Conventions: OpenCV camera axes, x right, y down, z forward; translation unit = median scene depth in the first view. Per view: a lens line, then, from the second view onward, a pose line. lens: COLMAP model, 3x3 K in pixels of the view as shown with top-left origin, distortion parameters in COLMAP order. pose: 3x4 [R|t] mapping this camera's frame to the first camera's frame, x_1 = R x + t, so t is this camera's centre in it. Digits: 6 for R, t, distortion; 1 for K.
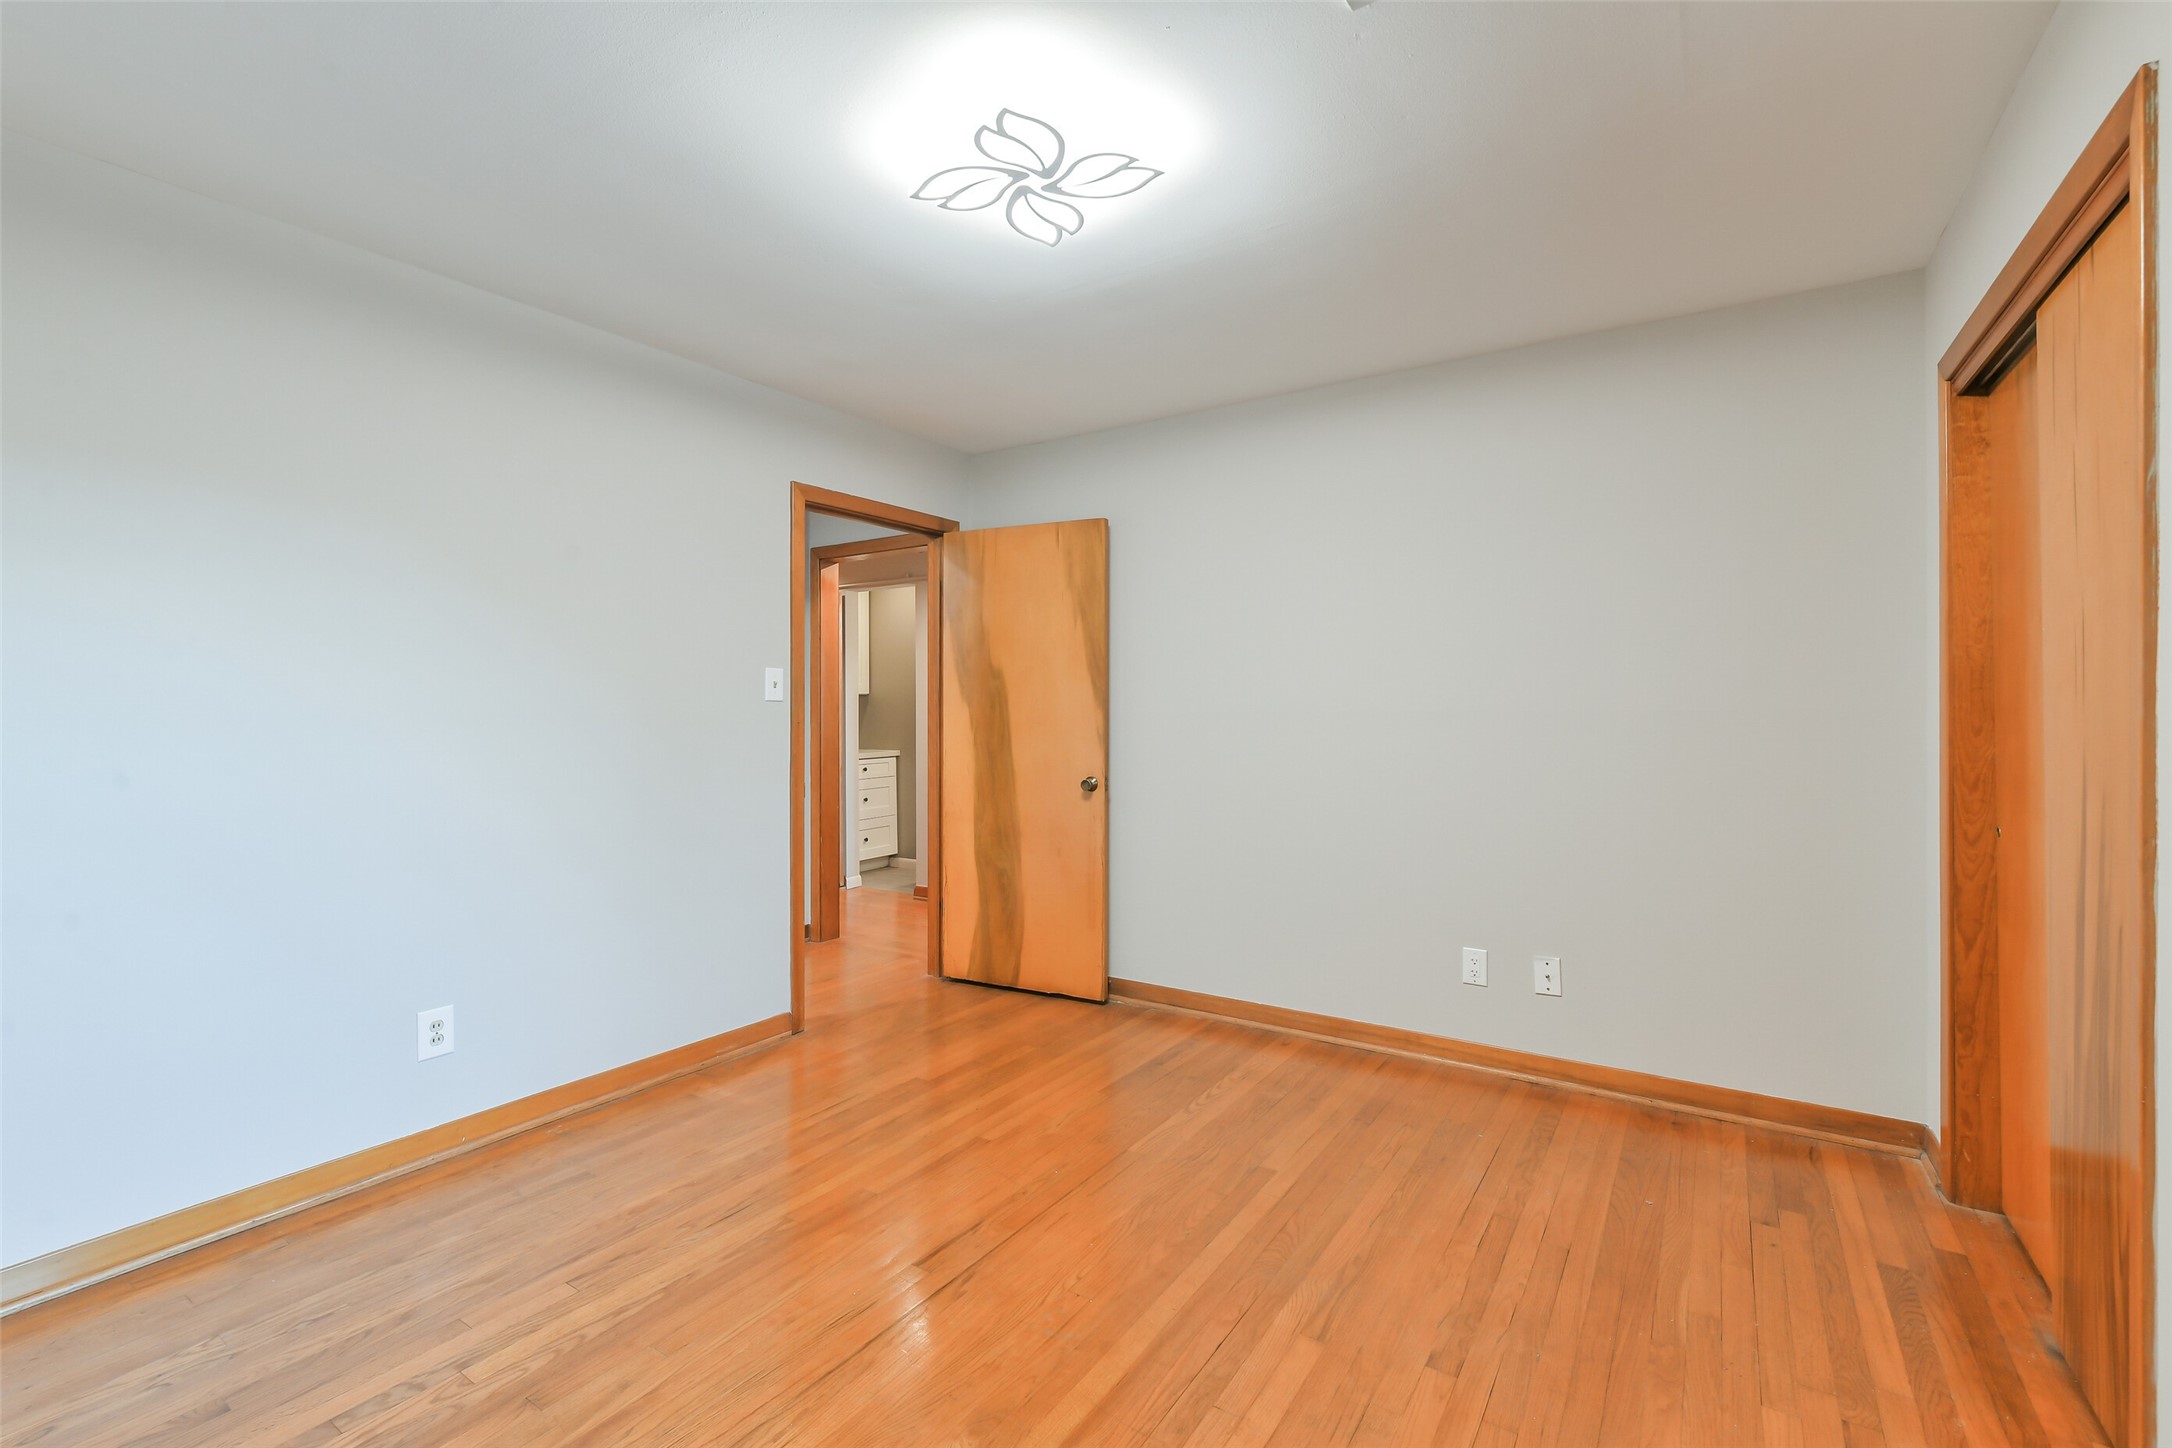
lens RADIAL K [[947.0, 0, 1086.6], [0, 947.0, 716.5], [0, 0, 1]] dist [-0.005293, -0.000040]
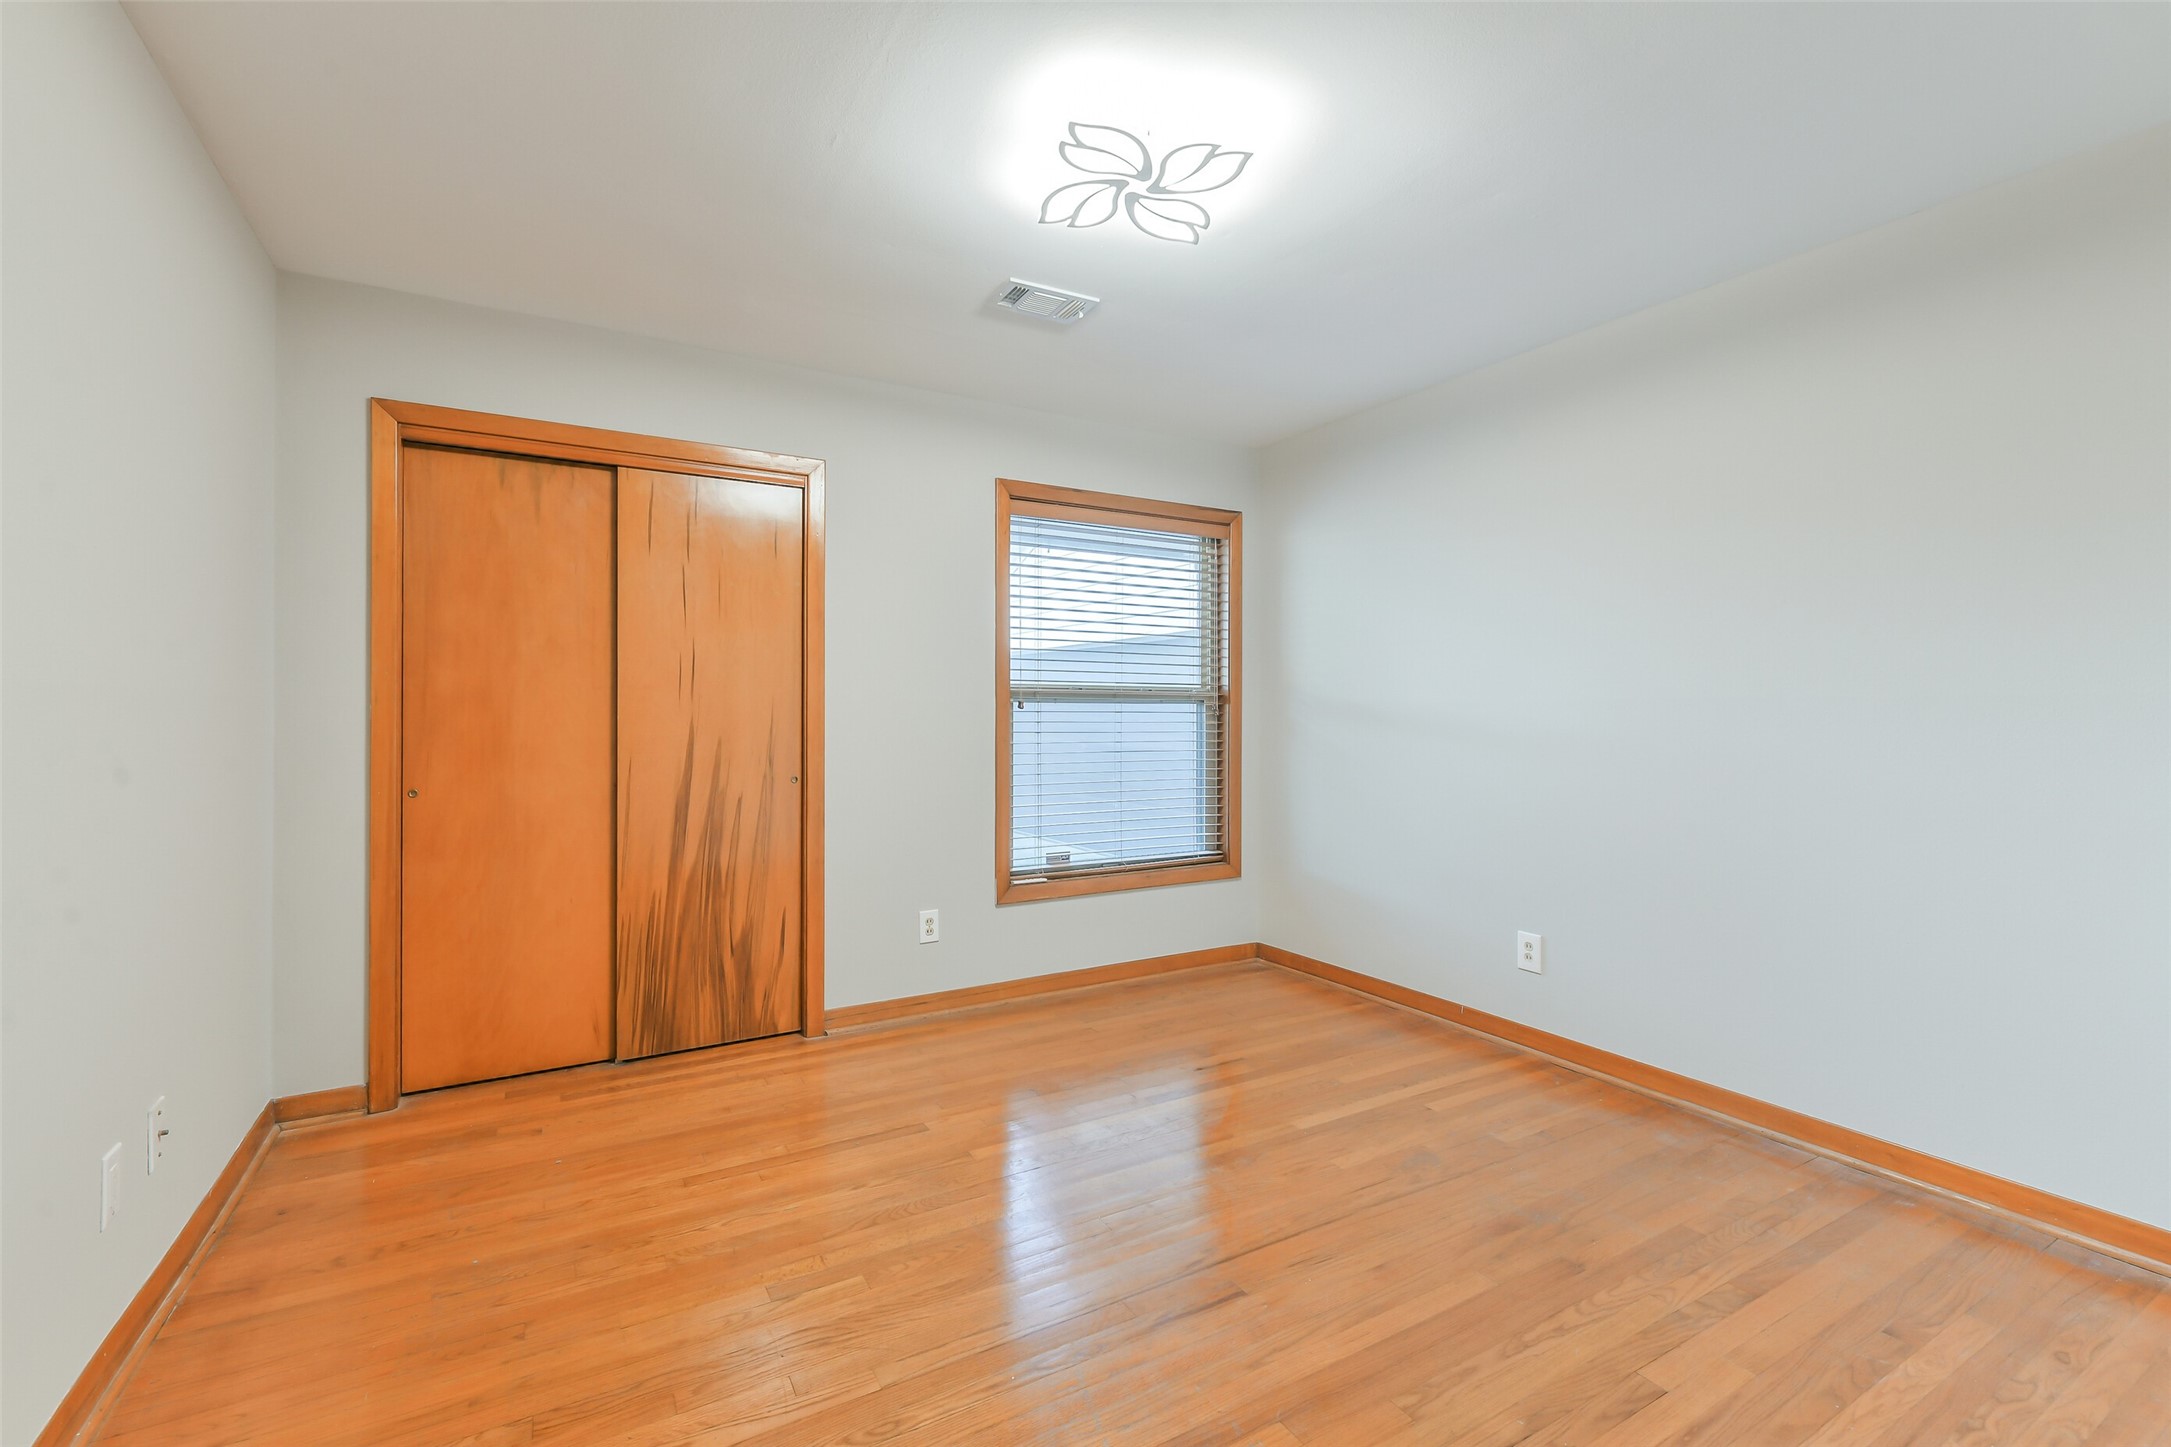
lens RADIAL K [[946.6, 0, 1084.0], [0, 946.6, 716.9], [0, 0, 1]] dist [-0.005293, -0.000040]
pose [[-0.897508, 0.000355, 0.440997, -0.441269], [0.003393, 0.999976, 0.006102, 0.013598], [-0.440984, 0.006973, -0.897488, 1.864893]]
